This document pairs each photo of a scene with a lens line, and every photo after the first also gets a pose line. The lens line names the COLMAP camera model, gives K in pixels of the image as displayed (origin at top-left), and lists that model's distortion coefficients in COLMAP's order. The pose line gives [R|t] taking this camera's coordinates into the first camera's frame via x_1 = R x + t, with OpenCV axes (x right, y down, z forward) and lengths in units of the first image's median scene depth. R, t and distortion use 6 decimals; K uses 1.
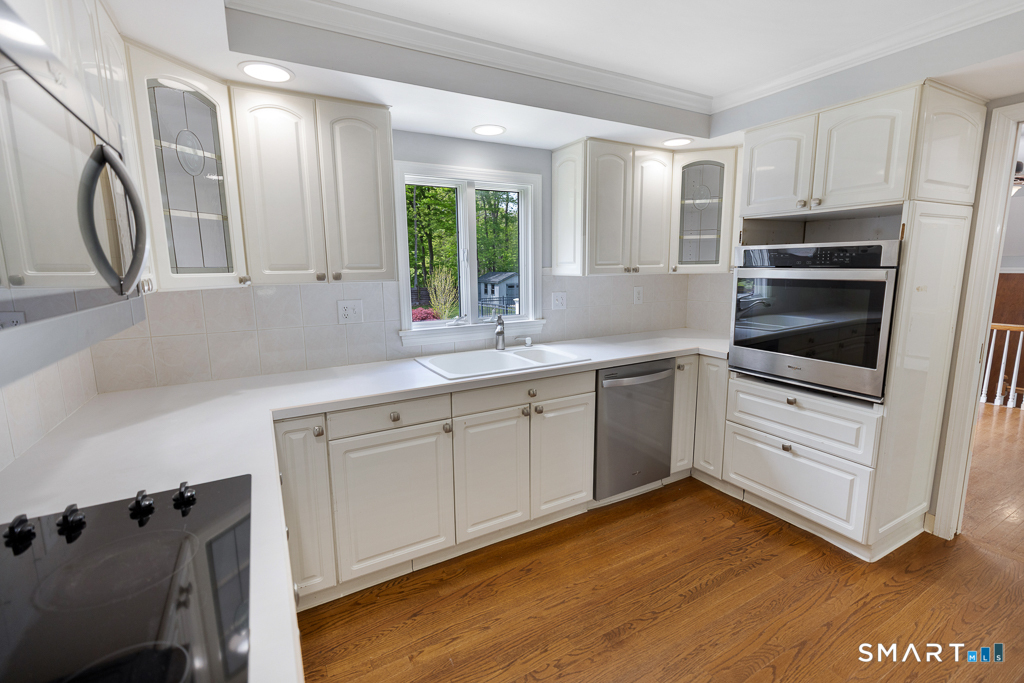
lens RADIAL K [[459.0, 0, 512.1], [0, 459.0, 339.2], [0, 0, 1]] dist [0.010518, 0.000087]
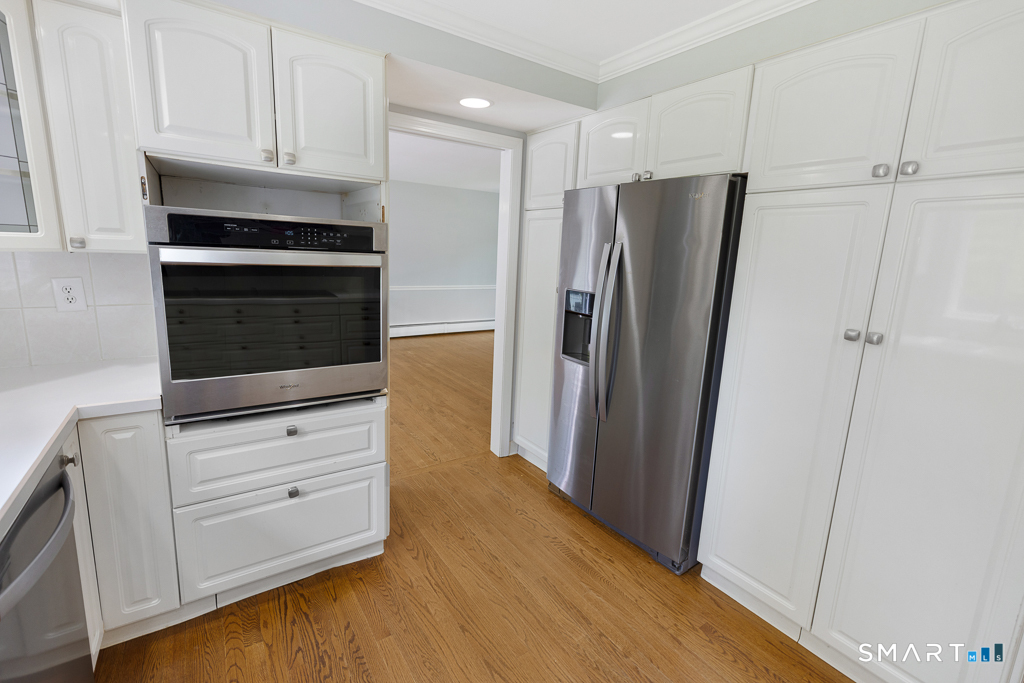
lens RADIAL K [[459.0, 0, 510.4], [0, 459.0, 335.7], [0, 0, 1]] dist [0.010518, 0.000087]
pose [[-0.085199, -0.179605, 0.980042, -0.128304], [0.121049, 0.974467, 0.189106, -0.120327], [-0.988983, 0.134745, -0.061283, 0.735656]]
